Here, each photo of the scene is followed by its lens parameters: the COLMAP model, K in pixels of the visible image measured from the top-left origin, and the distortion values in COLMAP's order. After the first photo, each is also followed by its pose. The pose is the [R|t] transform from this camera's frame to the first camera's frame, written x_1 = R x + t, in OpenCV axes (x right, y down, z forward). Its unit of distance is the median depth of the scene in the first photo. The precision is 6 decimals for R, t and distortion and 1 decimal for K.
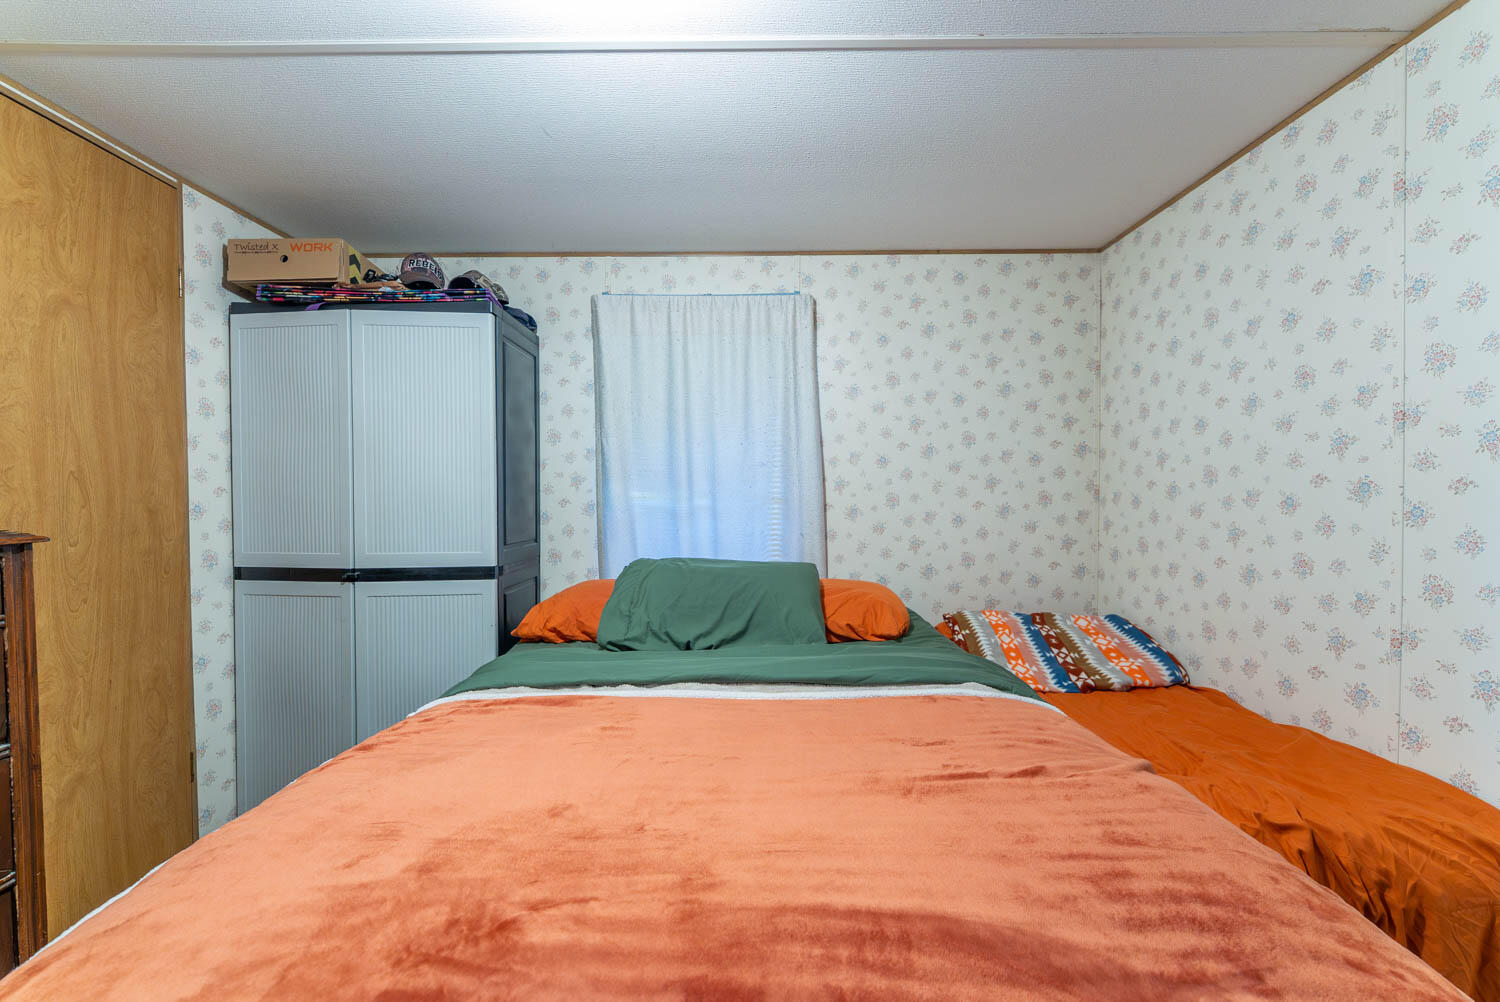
lens RADIAL K [[601.8, 0, 747.5], [0, 601.8, 501.4], [0, 0, 1]] dist [-0.000318, -0.000850]
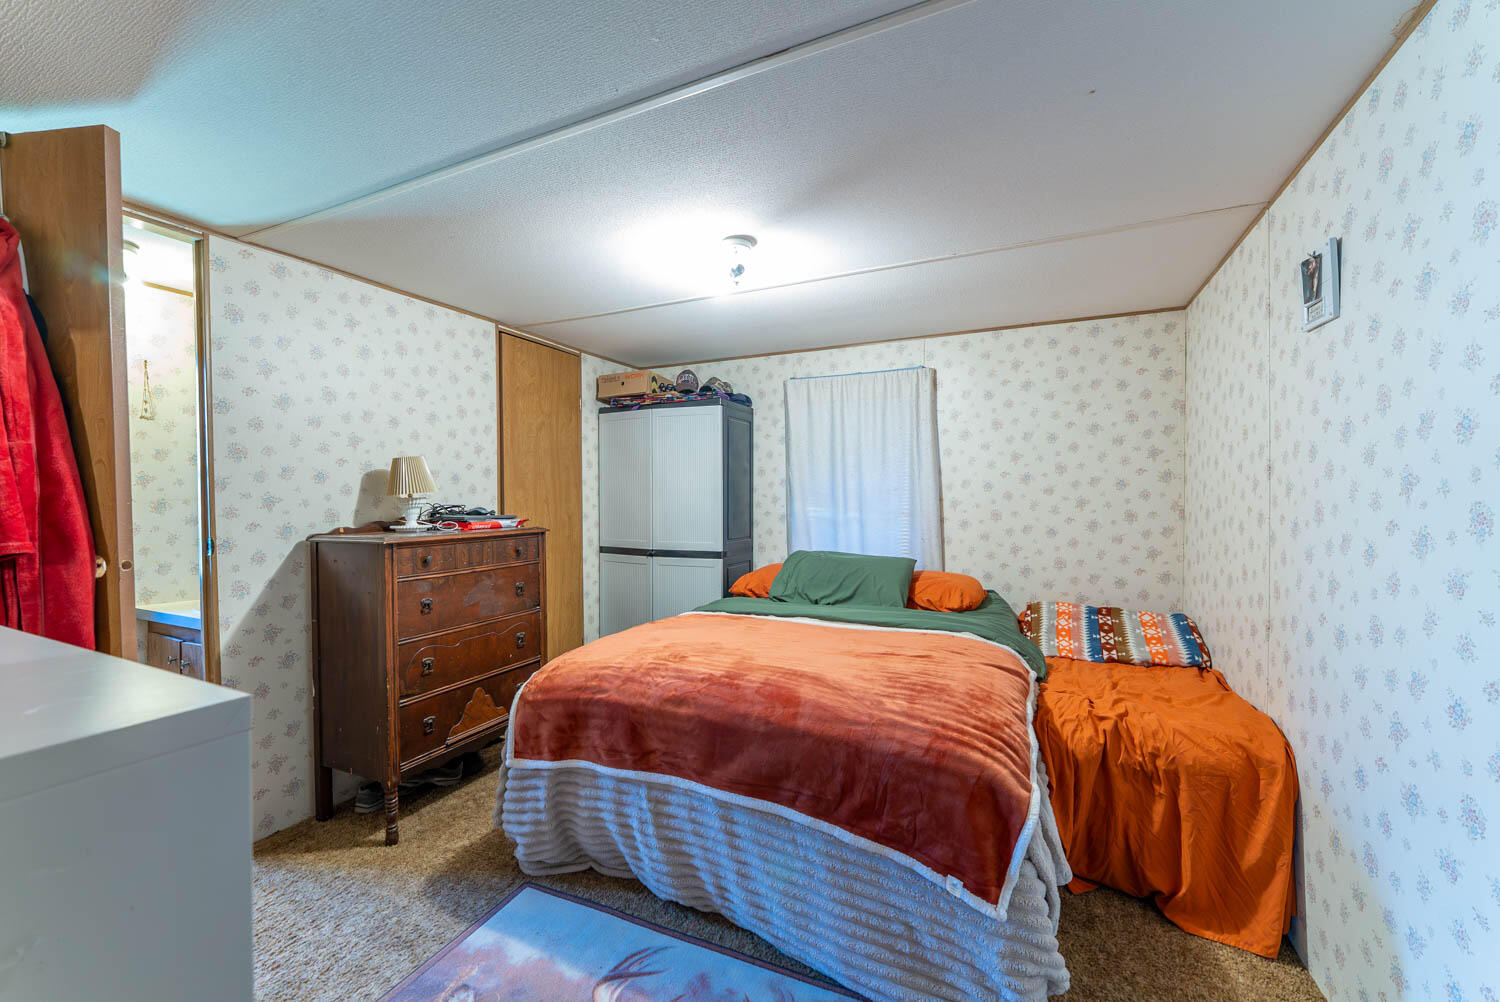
lens RADIAL K [[601.8, 0, 748.3], [0, 601.8, 500.8], [0, 0, 1]] dist [-0.000318, -0.000850]
pose [[0.906221, 0.006001, -0.422762, 0.372746], [-0.007170, 0.999974, -0.001175, -0.035353], [0.422743, 0.004097, 0.906240, -0.522607]]
